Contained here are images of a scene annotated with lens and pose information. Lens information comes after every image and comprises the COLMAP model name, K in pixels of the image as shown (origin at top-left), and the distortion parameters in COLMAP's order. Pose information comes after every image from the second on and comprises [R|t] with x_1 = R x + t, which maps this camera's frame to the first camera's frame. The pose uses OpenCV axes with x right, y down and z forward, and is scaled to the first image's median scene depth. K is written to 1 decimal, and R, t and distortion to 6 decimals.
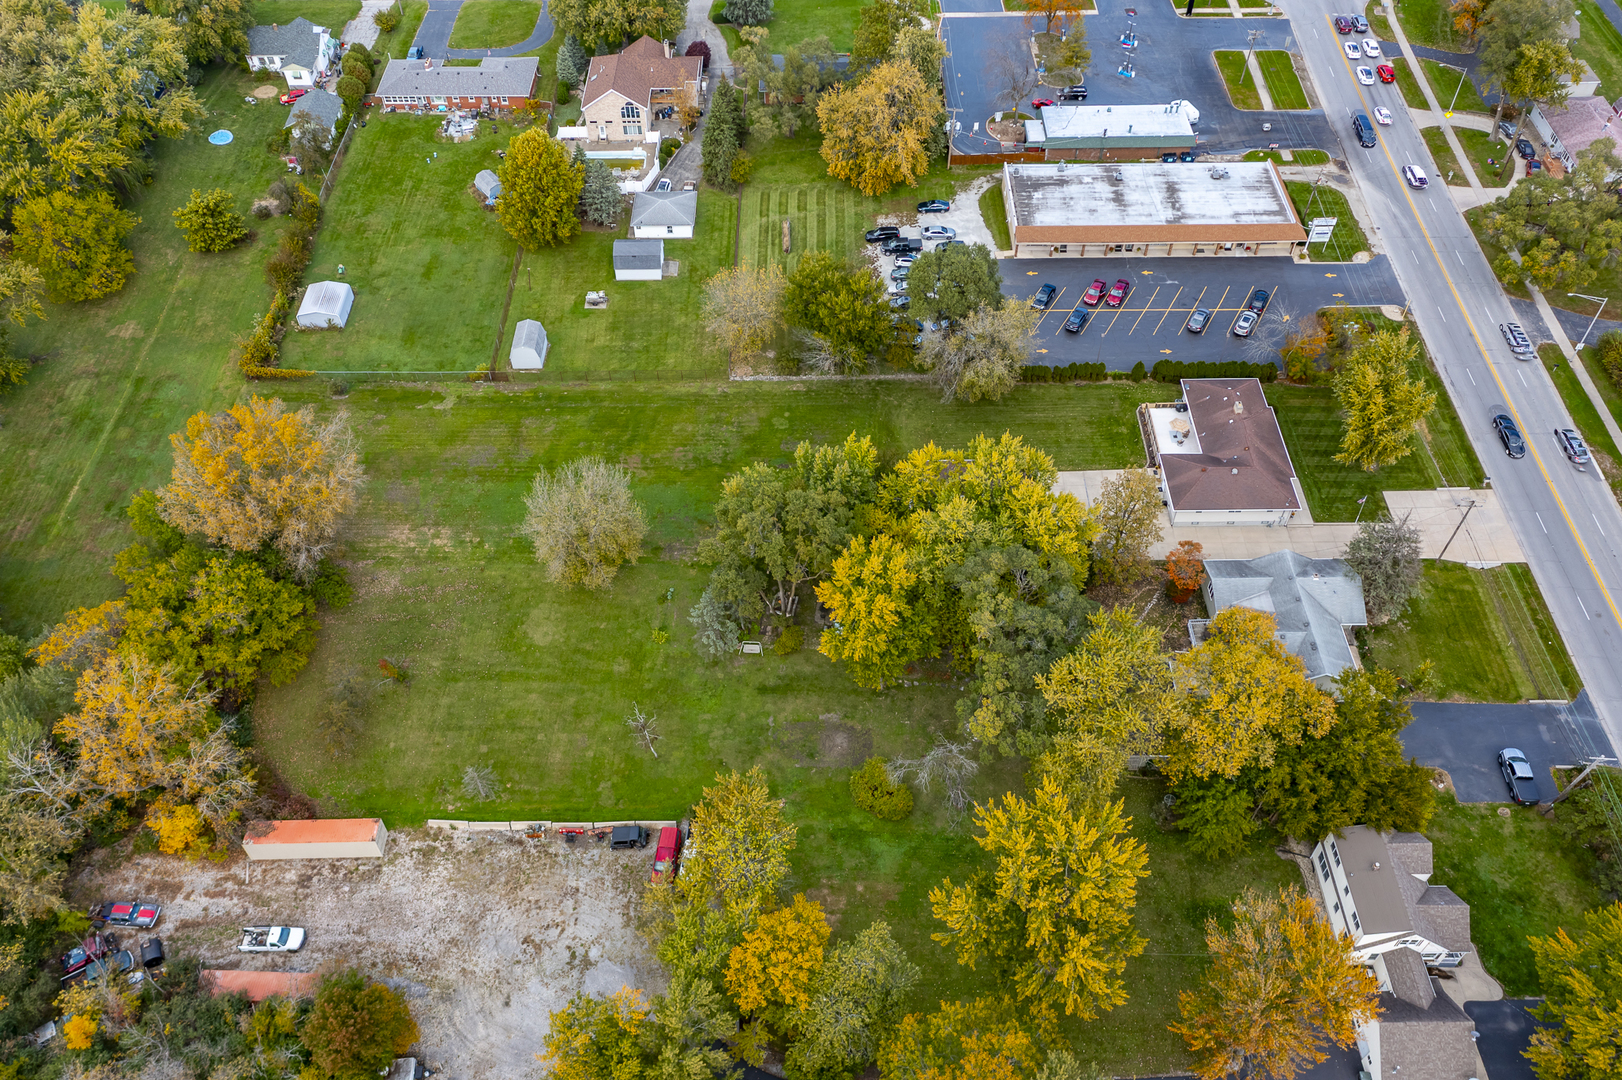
lens RADIAL K [[1293.7, 0, 810.1], [0, 1293.7, 534.2], [0, 0, 1]] dist [0.014239, 0.020313]
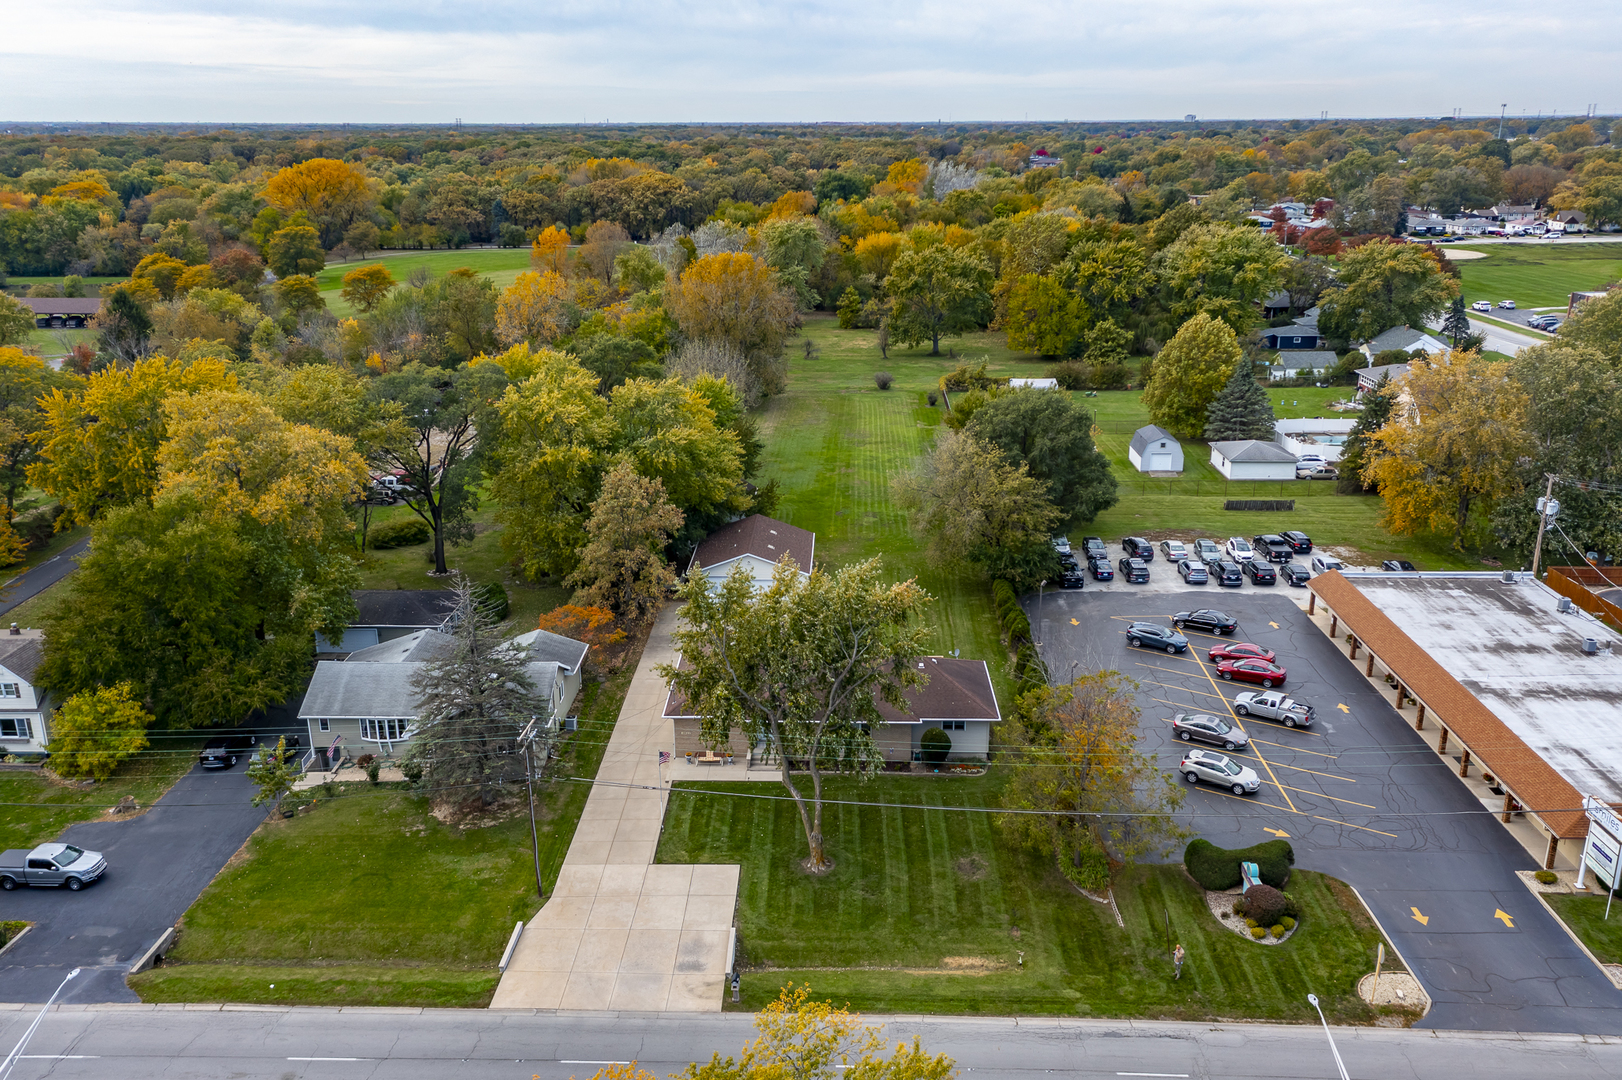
lens RADIAL K [[1293.7, 0, 799.5], [0, 1293.7, 544.2], [0, 0, 1]] dist [0.014239, 0.020313]
pose [[-0.024885, 0.327969, -0.944361, 0.724267], [-0.748164, 0.620434, 0.235186, -0.200510], [0.663047, 0.712389, 0.229935, 0.689531]]
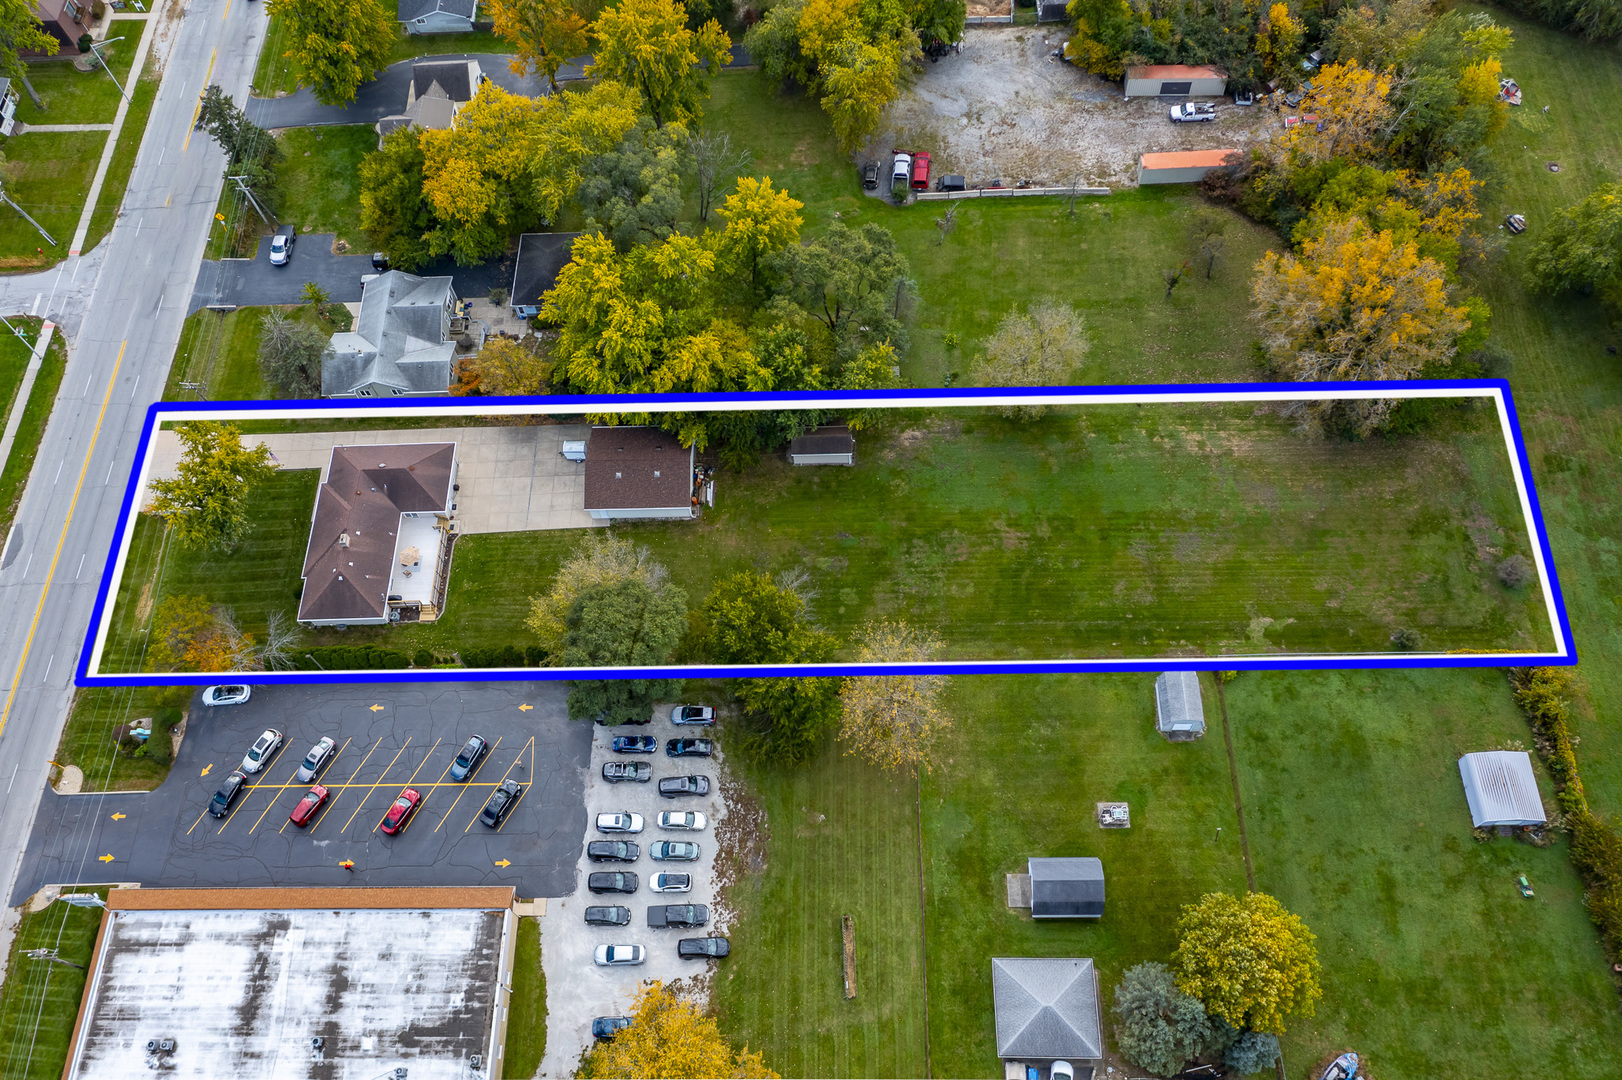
lens RADIAL K [[1293.7, 0, 811.0], [0, 1293.7, 546.9], [0, 0, 1]] dist [0.014239, 0.020313]
pose [[-0.996509, 0.035482, 0.075564, -0.057100], [0.057292, -0.367667, 0.928191, -0.787780], [0.060716, 0.929280, 0.364351, 0.585556]]
